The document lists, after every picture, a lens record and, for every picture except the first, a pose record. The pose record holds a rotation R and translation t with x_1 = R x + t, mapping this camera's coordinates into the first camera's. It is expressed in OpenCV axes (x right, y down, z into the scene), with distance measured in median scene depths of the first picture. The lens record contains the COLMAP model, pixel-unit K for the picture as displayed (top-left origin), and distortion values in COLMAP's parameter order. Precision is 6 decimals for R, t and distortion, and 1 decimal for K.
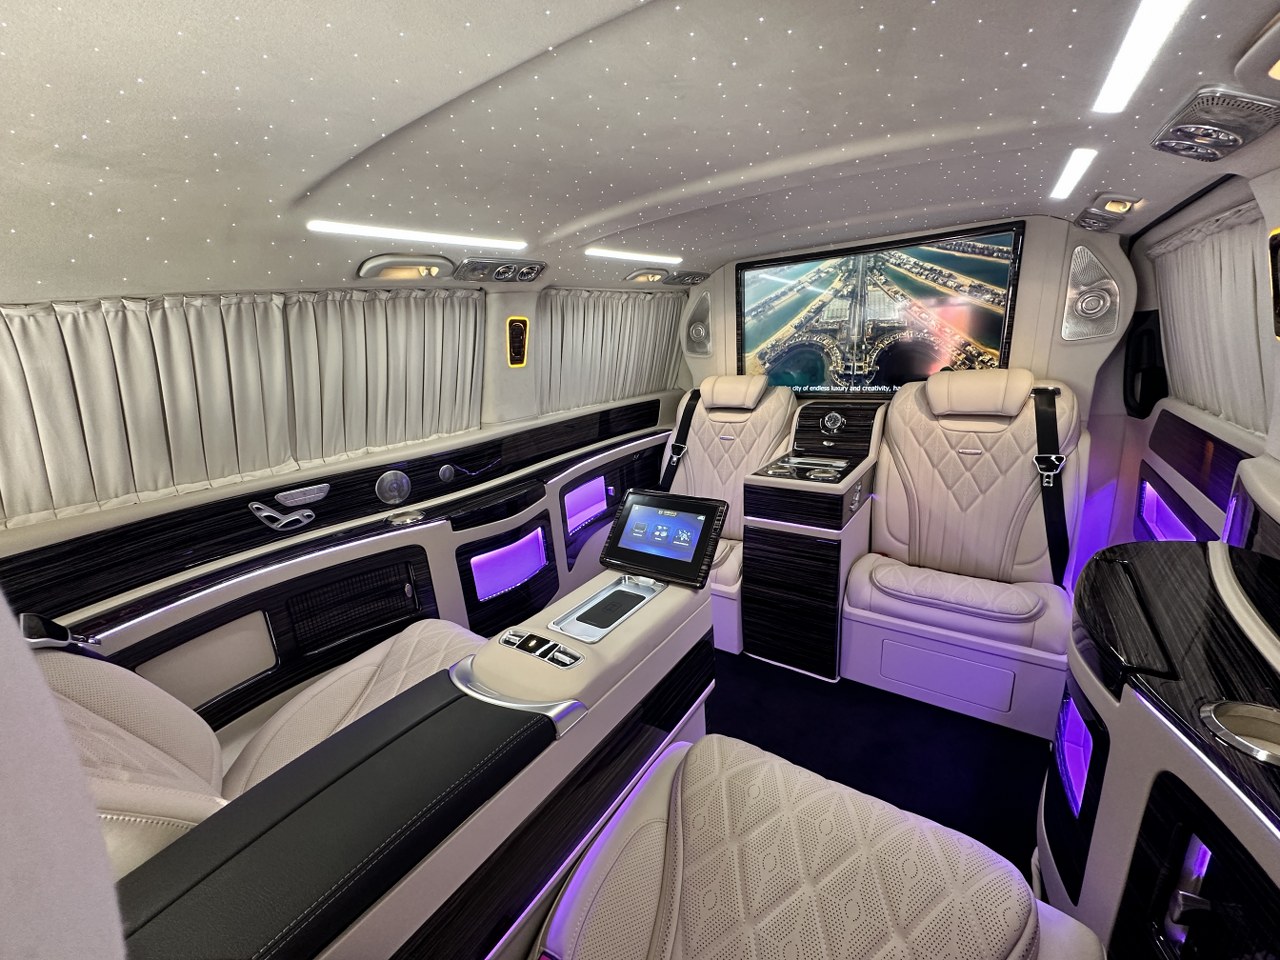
lens RADIAL K [[508.1, 0, 640.8], [0, 508.1, 477.4], [0, 0, 1]] dist [-0.000973, 0.000429]
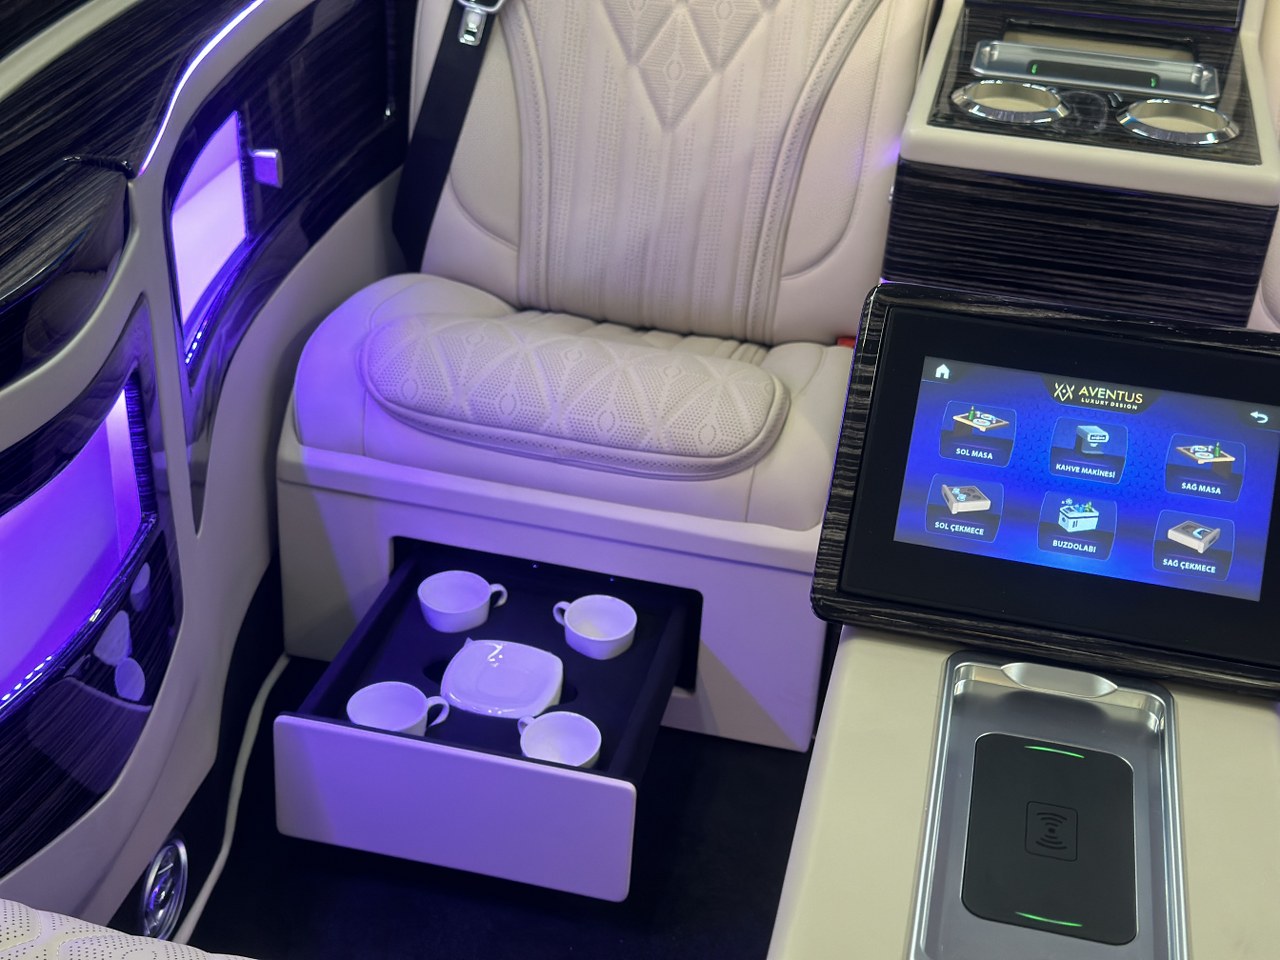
lens RADIAL K [[1786.4, 0, 640.0], [0, 1786.4, 480.0], [0, 0, 1]] dist [0.139335, -0.029602]
pose [[0.921675, -0.087499, 0.377968, -0.294074], [-0.014617, 0.965712, 0.259203, -0.068470], [-0.387689, -0.244425, 0.888793, 0.185696]]
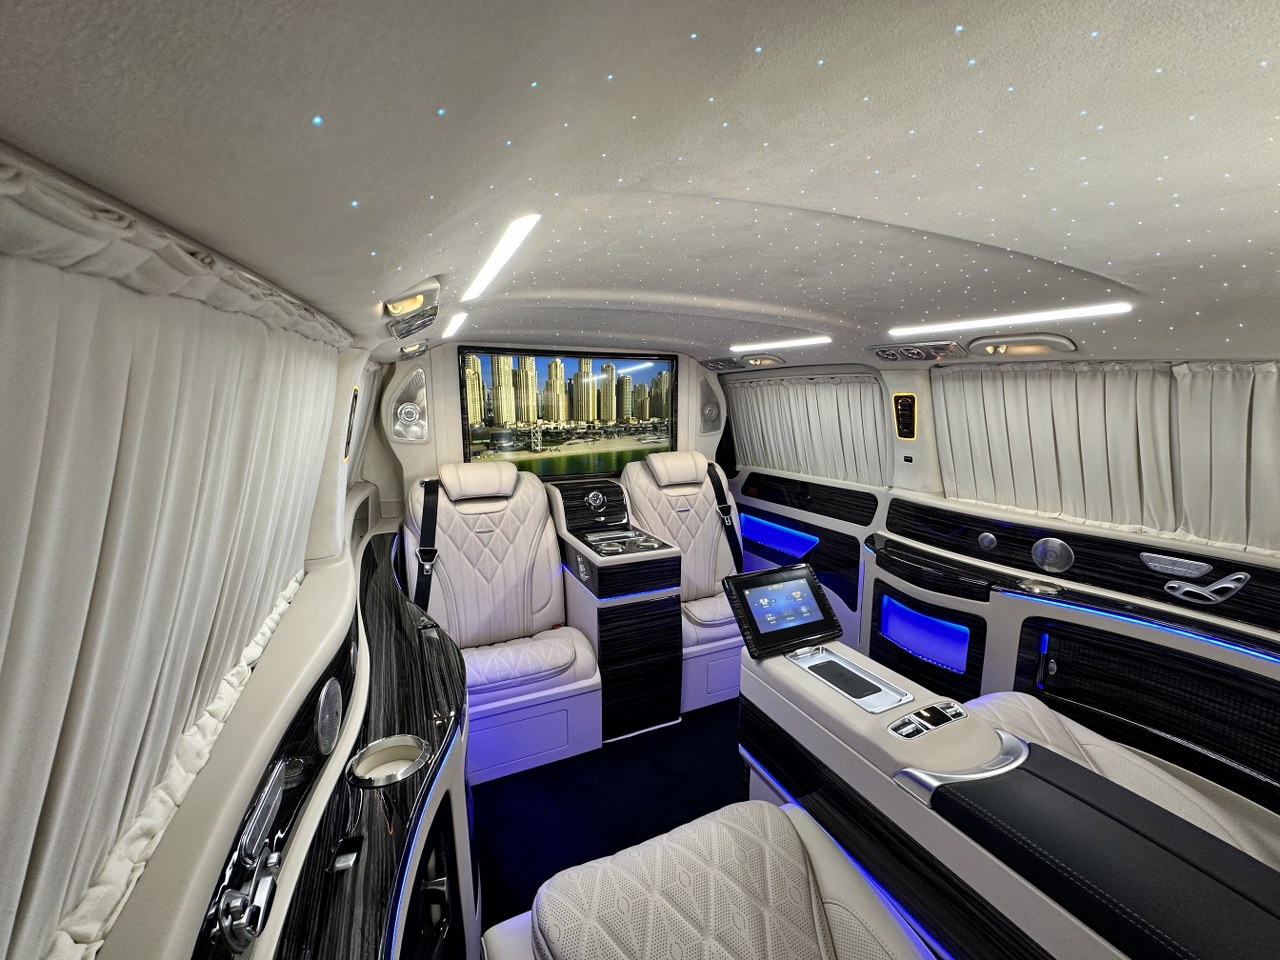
lens RADIAL K [[508.1, 0, 640.8], [0, 508.1, 477.4], [0, 0, 1]] dist [-0.000973, 0.000429]
pose [[0.503389, -0.061781, 0.861848, -0.625983], [0.193880, 0.980083, -0.042985, -0.104954], [-0.842027, 0.188734, 0.505341, 0.395473]]
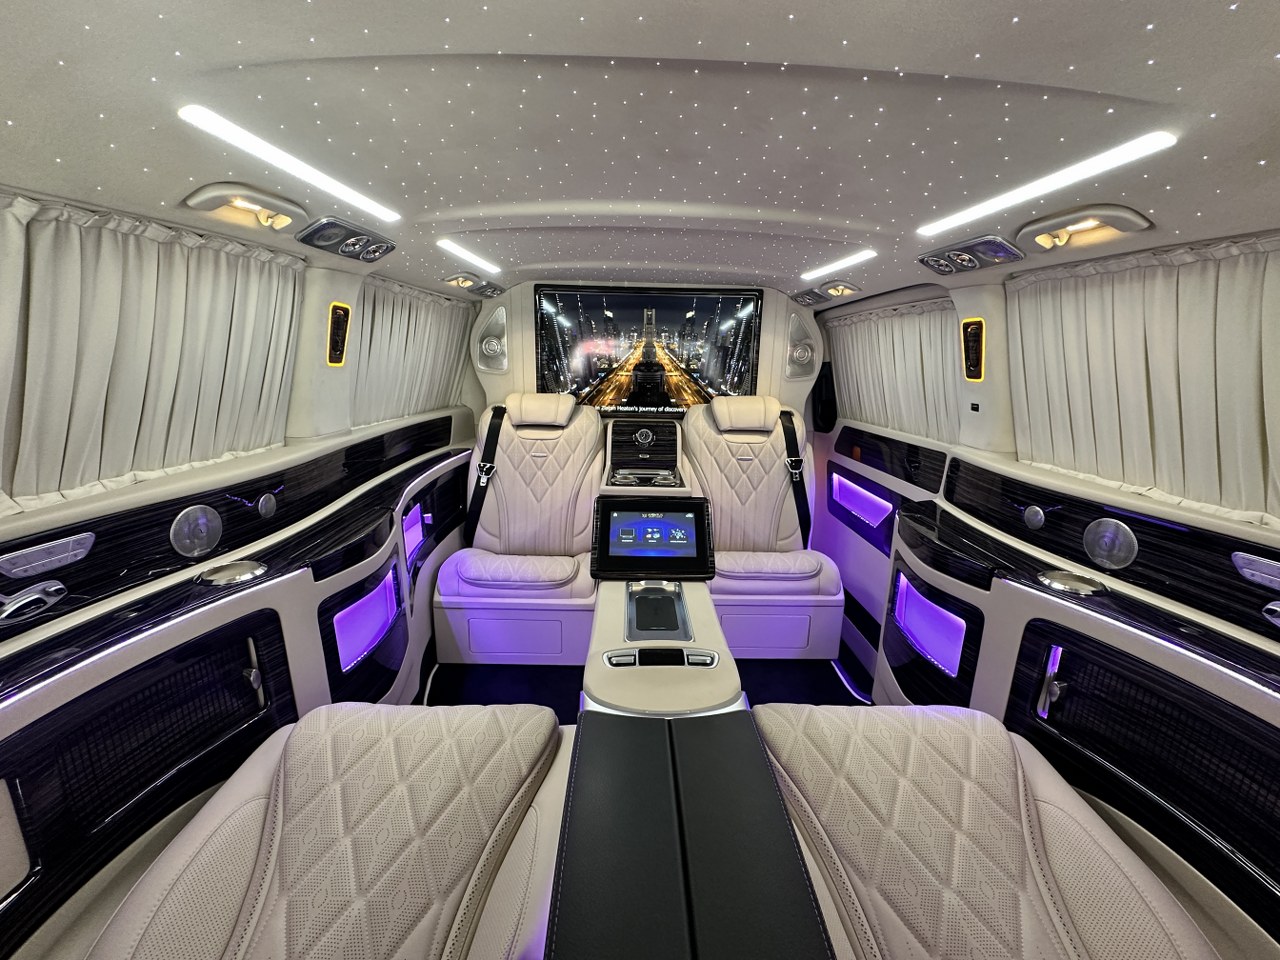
lens RADIAL K [[508.1, 0, 640.8], [0, 508.1, 477.4], [0, 0, 1]] dist [-0.000973, 0.000429]
pose [[0.810126, -0.048729, 0.584227, -0.340120], [0.080250, 0.996376, -0.028175, 0.012933], [-0.580737, 0.069710, 0.811101, 0.111445]]
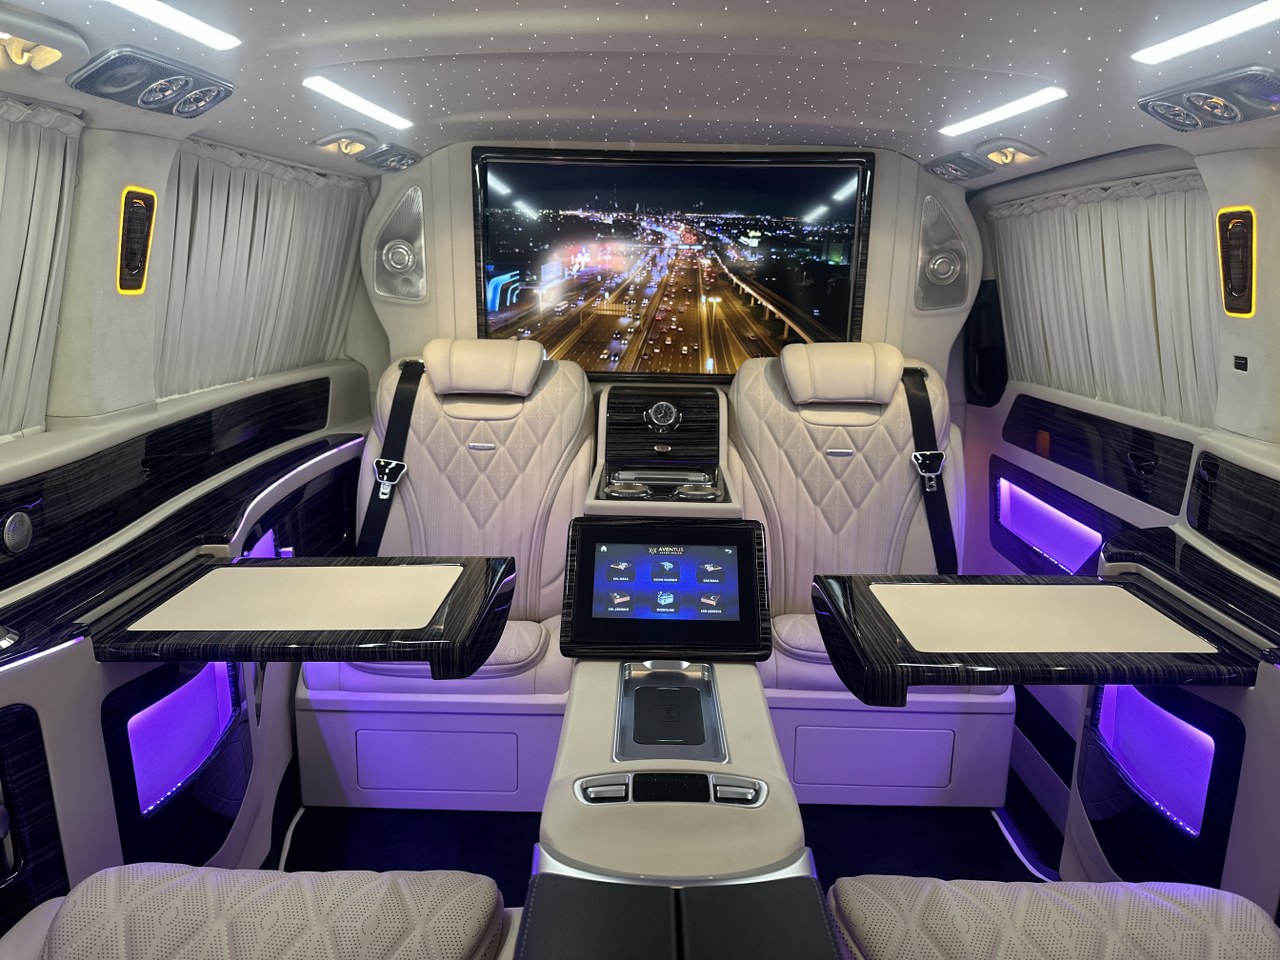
lens RADIAL K [[899.1, 0, 641.4], [0, 899.1, 485.1], [0, 0, 1]] dist [0.090321, -0.133576]
pose [[0.826133, -0.047857, 0.561439, -0.345191], [0.077400, 0.996580, -0.028943, 0.013283], [-0.558134, 0.067366, 0.827012, 0.079791]]
